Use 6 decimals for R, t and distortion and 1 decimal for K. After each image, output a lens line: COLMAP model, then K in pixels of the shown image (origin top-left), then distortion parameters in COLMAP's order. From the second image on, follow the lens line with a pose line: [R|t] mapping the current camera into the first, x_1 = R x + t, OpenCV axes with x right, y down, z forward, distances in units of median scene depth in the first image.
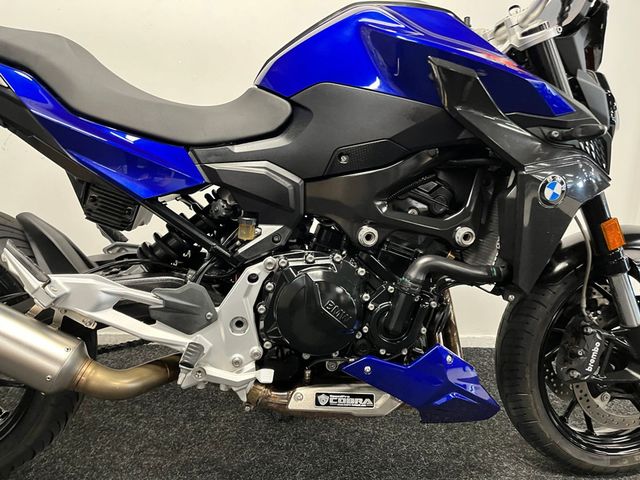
lens RADIAL K [[479.6, 0, 317.0], [0, 479.6, 233.7], [0, 0, 1]] dist [0.071015, -0.087607]
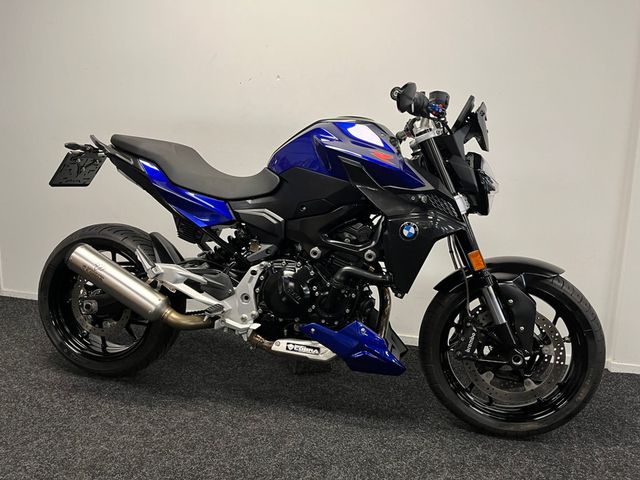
lens RADIAL K [[479.6, 0, 319.7], [0, 479.6, 236.5], [0, 0, 1]] dist [0.071015, -0.087607]
pose [[0.951308, 0.040031, -0.305632, 0.641192], [-0.055127, 0.997641, -0.040918, 0.016440], [0.303273, 0.055774, 0.951270, -0.644642]]
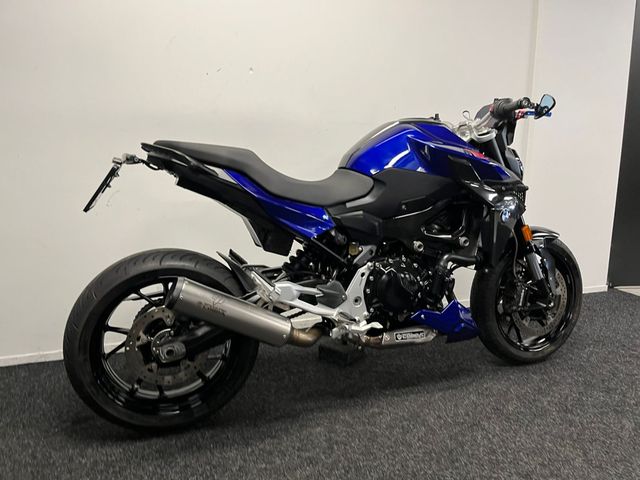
lens RADIAL K [[479.6, 0, 322.8], [0, 479.6, 237.2], [0, 0, 1]] dist [0.071015, -0.087607]
pose [[0.966369, -0.089849, 0.240954, -0.701273], [0.089262, 0.995918, 0.013374, -0.087751], [-0.241172, 0.008584, 0.970444, -0.740410]]
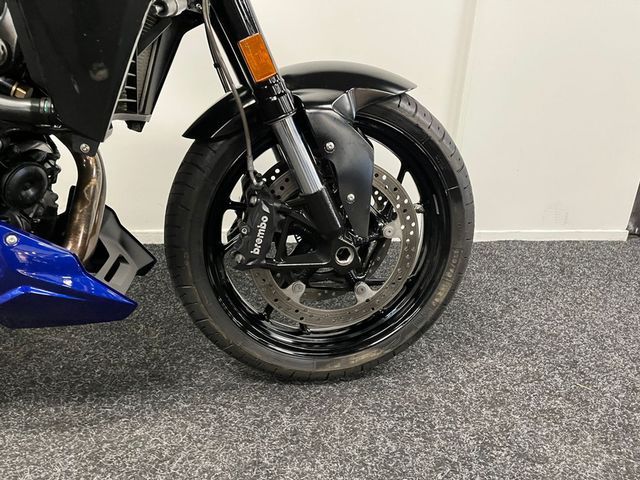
lens RADIAL K [[479.6, 0, 319.4], [0, 479.6, 236.0], [0, 0, 1]] dist [0.071015, -0.087607]
pose [[0.997618, -0.020035, 0.066012, 0.689801], [0.007975, 0.983978, 0.178114, 0.137831], [-0.068523, -0.177163, 0.981793, 0.295045]]
